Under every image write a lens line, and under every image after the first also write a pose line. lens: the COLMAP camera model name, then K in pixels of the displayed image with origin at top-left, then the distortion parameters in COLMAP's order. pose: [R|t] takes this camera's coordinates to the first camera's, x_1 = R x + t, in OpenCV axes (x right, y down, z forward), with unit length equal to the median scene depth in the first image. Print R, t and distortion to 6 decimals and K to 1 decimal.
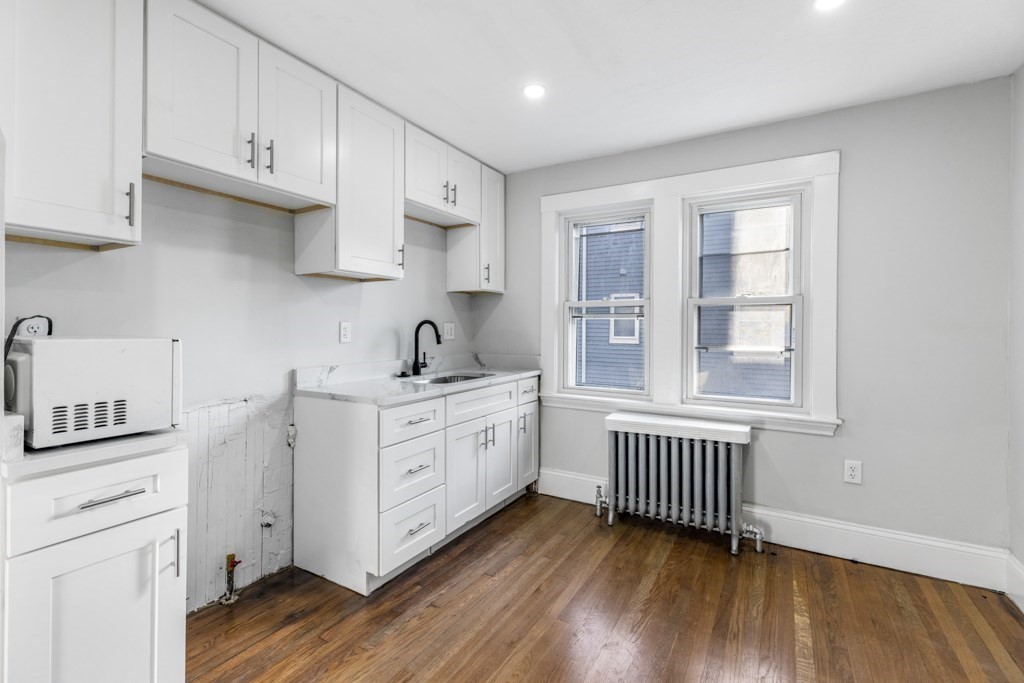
lens RADIAL K [[457.8, 0, 518.6], [0, 457.8, 335.0], [0, 0, 1]] dist [0.004559, 0.001424]
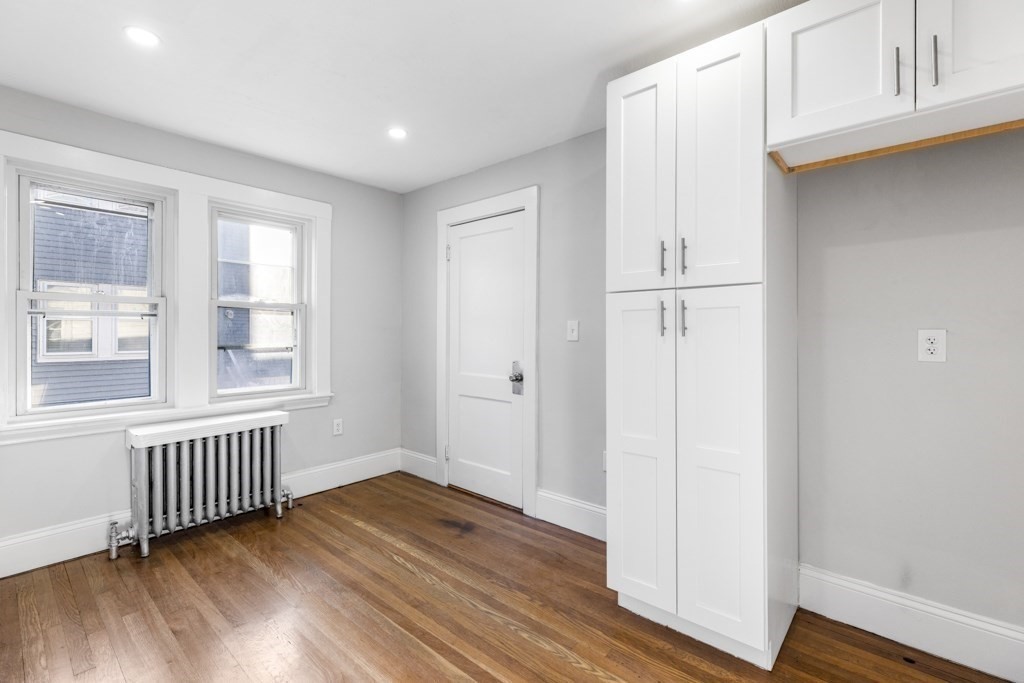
lens RADIAL K [[457.8, 0, 503.9], [0, 457.8, 342.4], [0, 0, 1]] dist [0.004559, 0.001424]
pose [[0.192777, -0.028823, 0.980819, -0.559488], [0.011197, 0.999568, 0.027173, -0.005166], [-0.981179, 0.005743, 0.193017, 0.185336]]
